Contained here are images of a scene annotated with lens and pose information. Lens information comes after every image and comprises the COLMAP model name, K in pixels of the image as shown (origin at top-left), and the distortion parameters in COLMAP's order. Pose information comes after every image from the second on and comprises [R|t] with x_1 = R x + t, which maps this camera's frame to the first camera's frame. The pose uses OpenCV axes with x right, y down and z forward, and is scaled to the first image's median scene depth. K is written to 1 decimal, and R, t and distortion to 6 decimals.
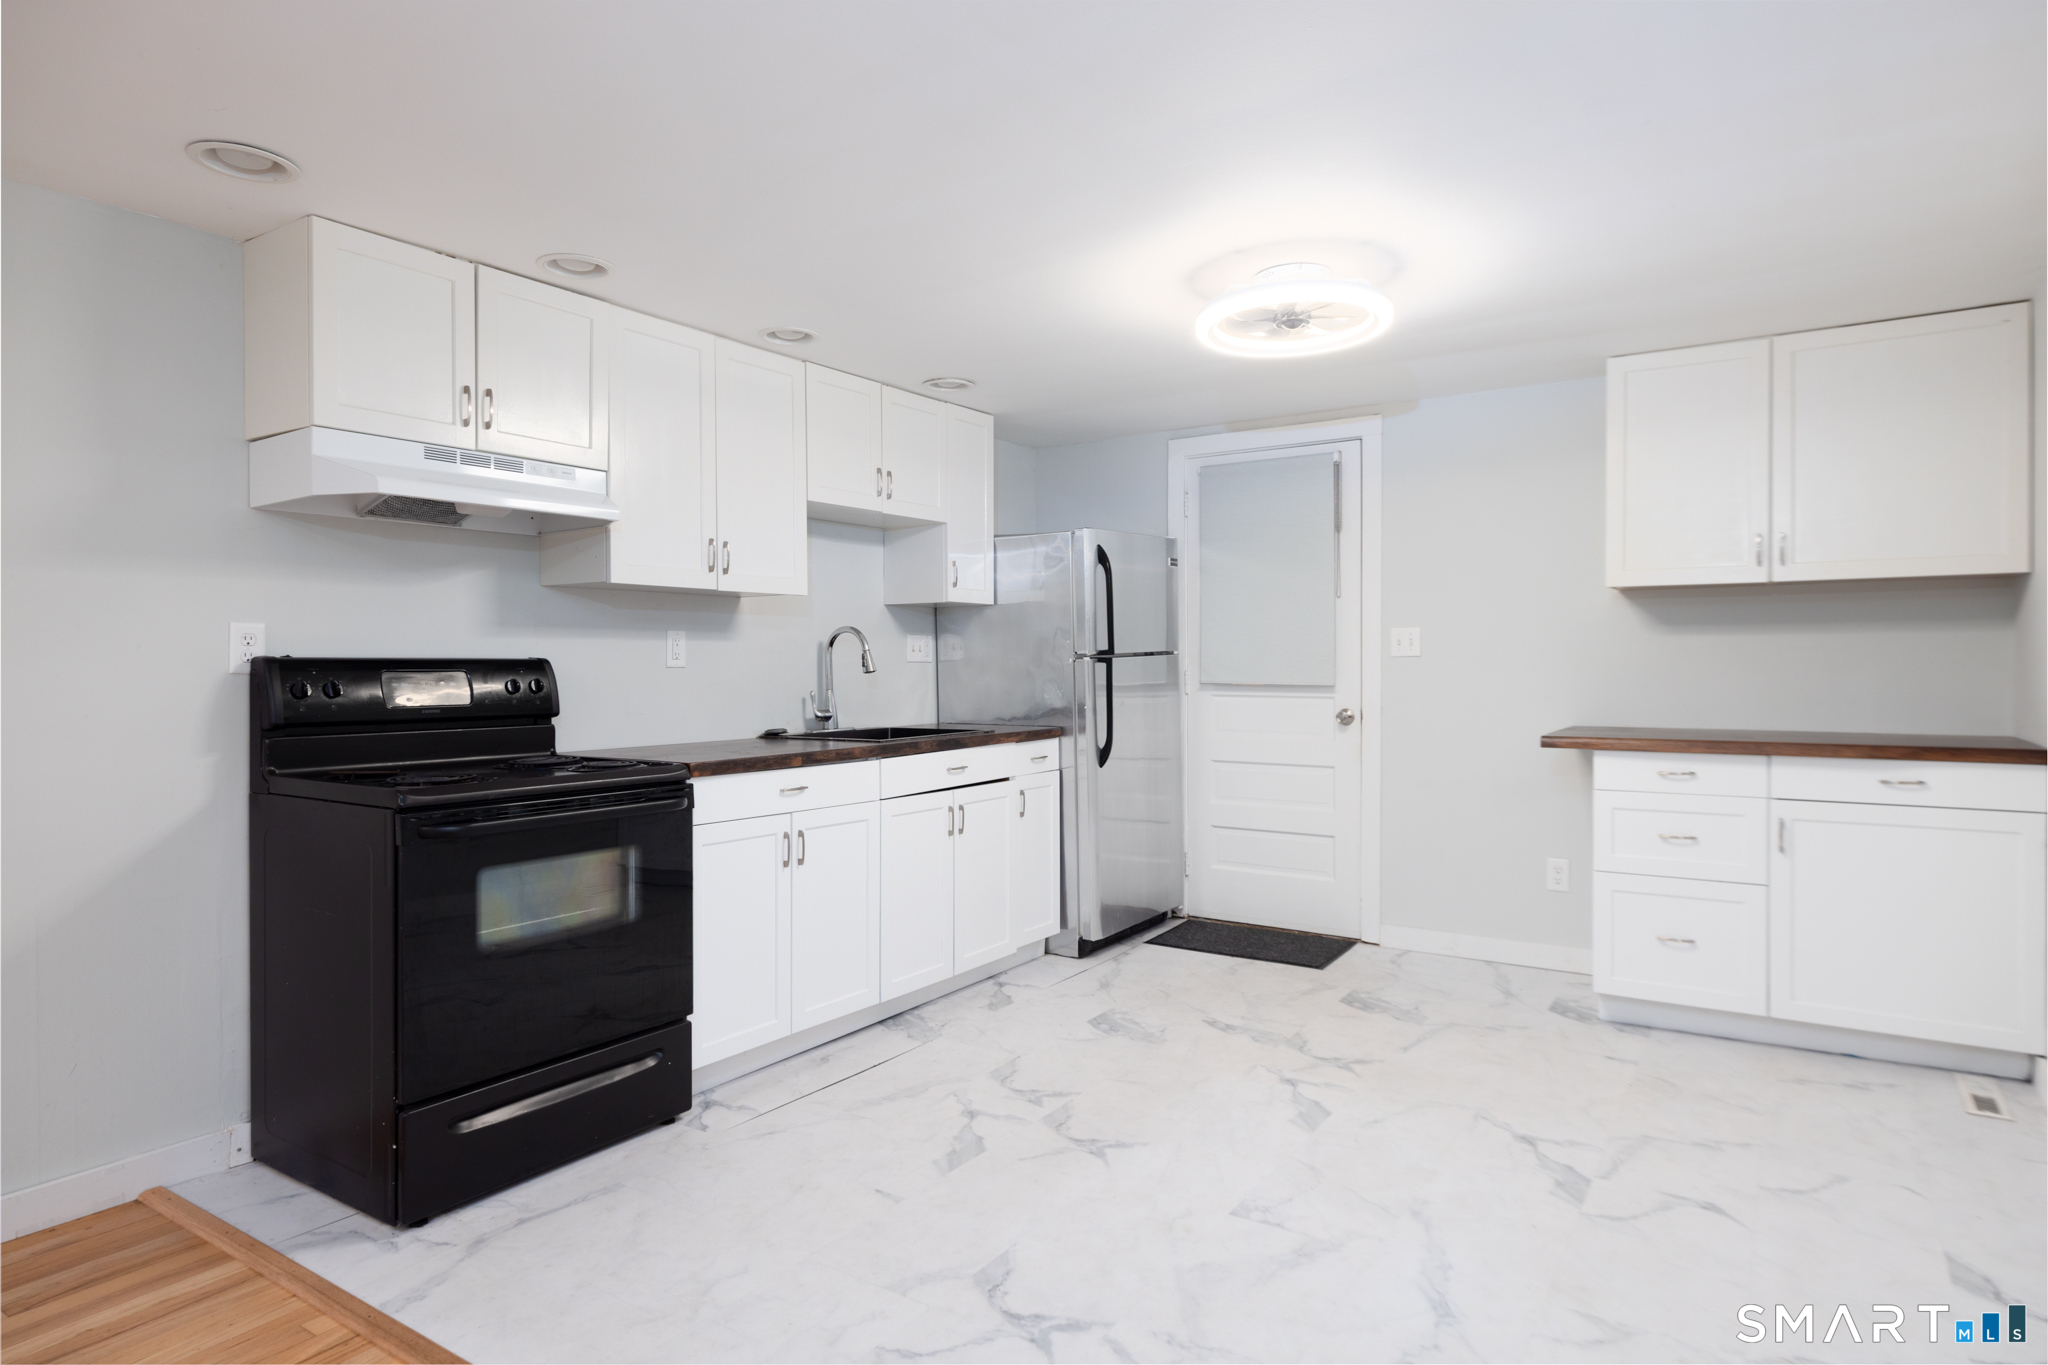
lens RADIAL K [[1134.0, 0, 1024.0], [0, 1134.0, 682.5], [0, 0, 1]] dist [-0.000351, -0.000763]
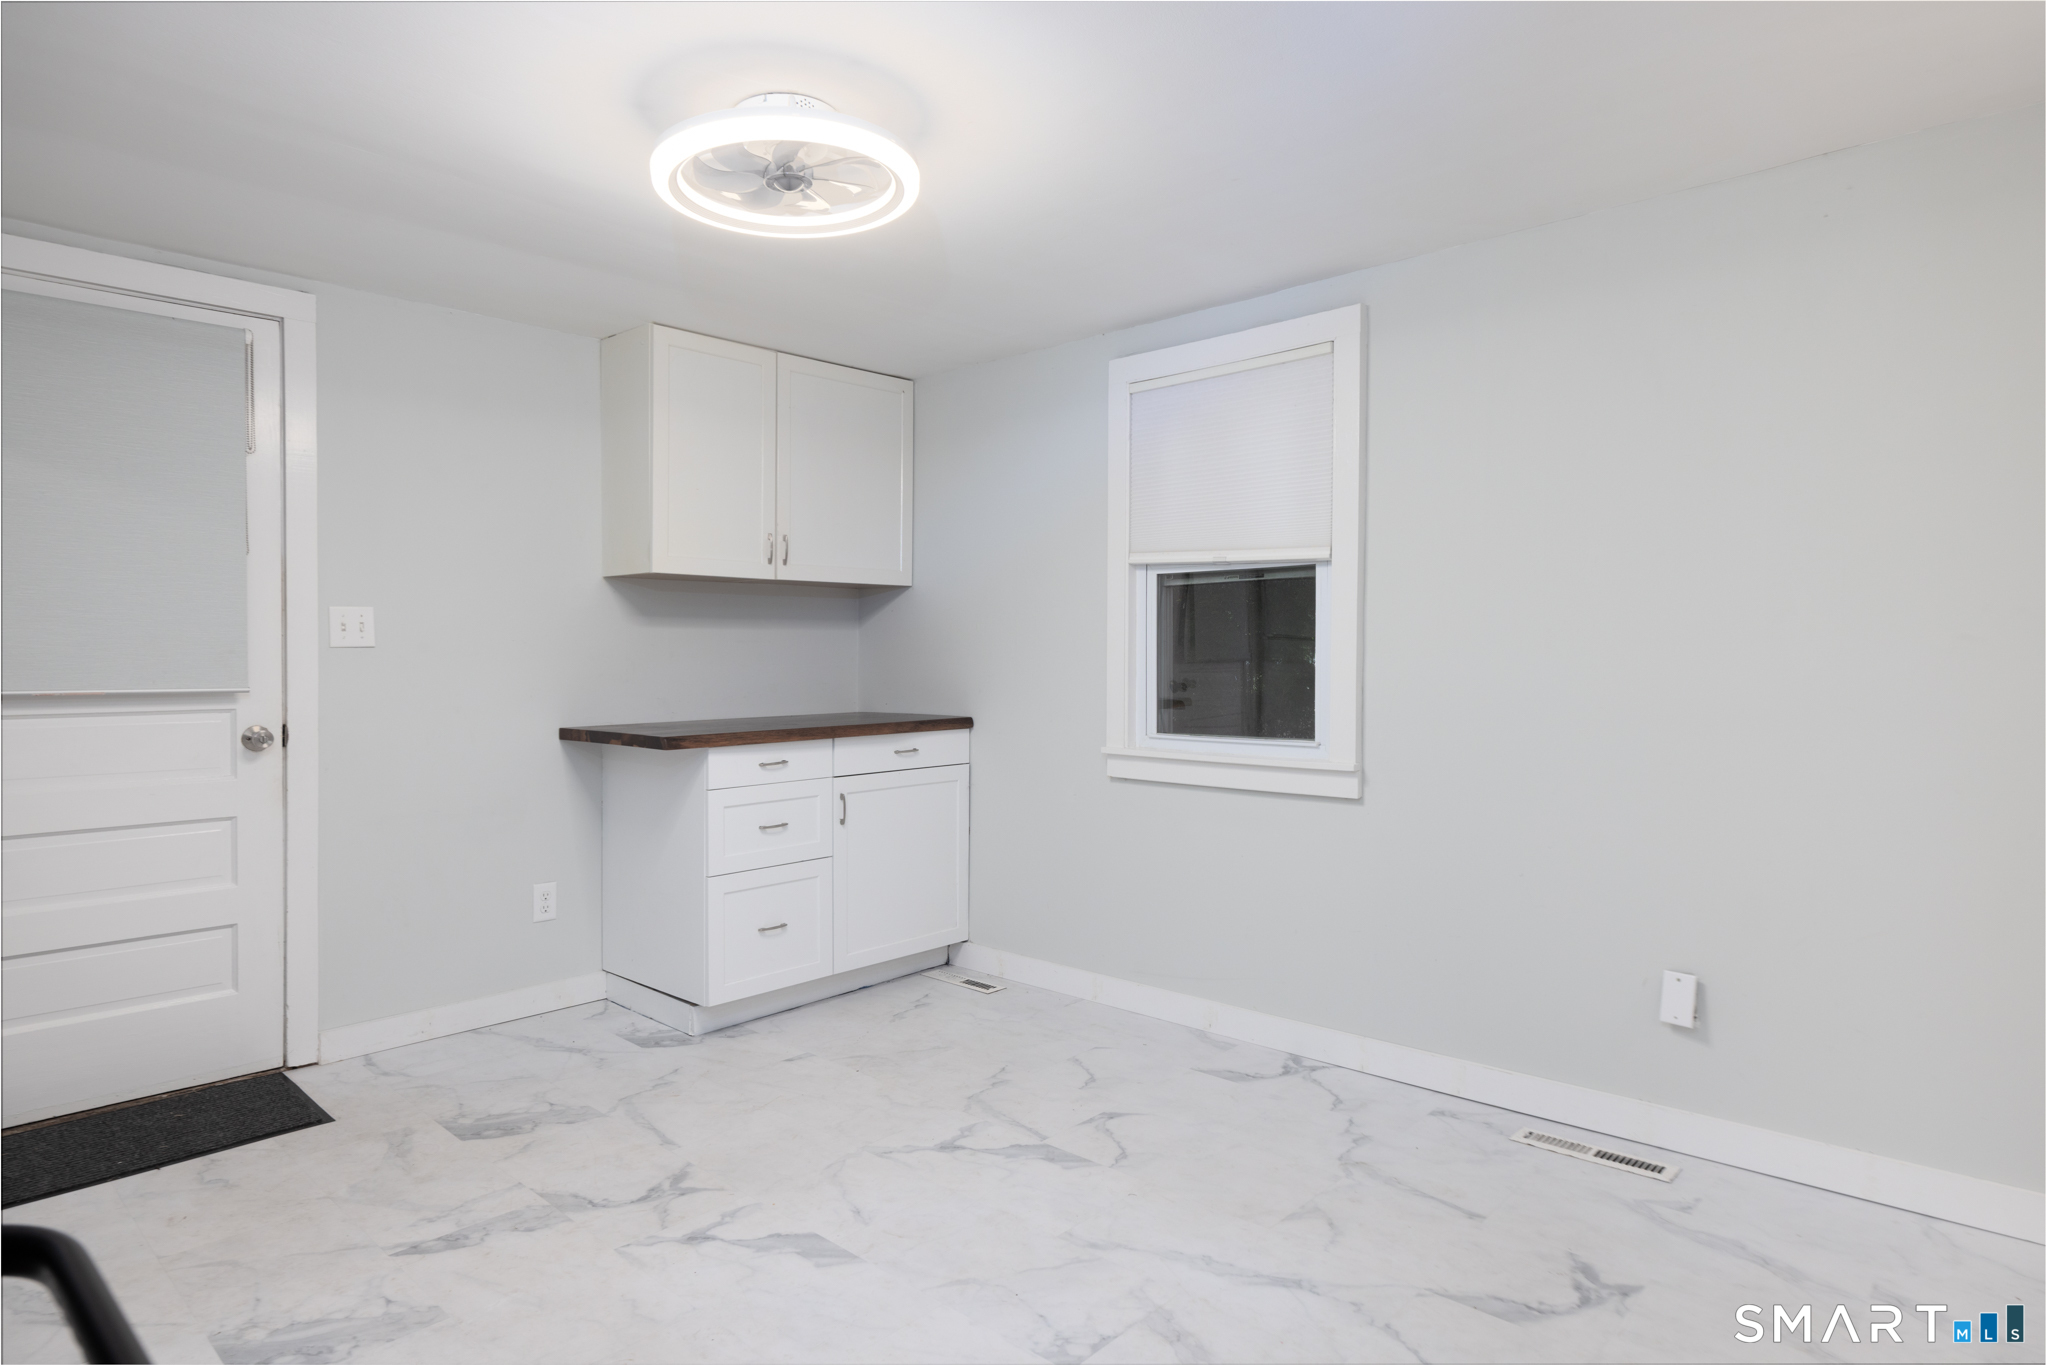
lens RADIAL K [[1132.8, 0, 1023.0], [0, 1132.8, 682.5], [0, 0, 1]] dist [-0.000351, -0.000763]
pose [[0.182964, -0.020517, 0.982905, -0.371764], [0.024357, 0.999570, 0.016331, -0.002570], [-0.982818, 0.020953, 0.183385, 0.586856]]
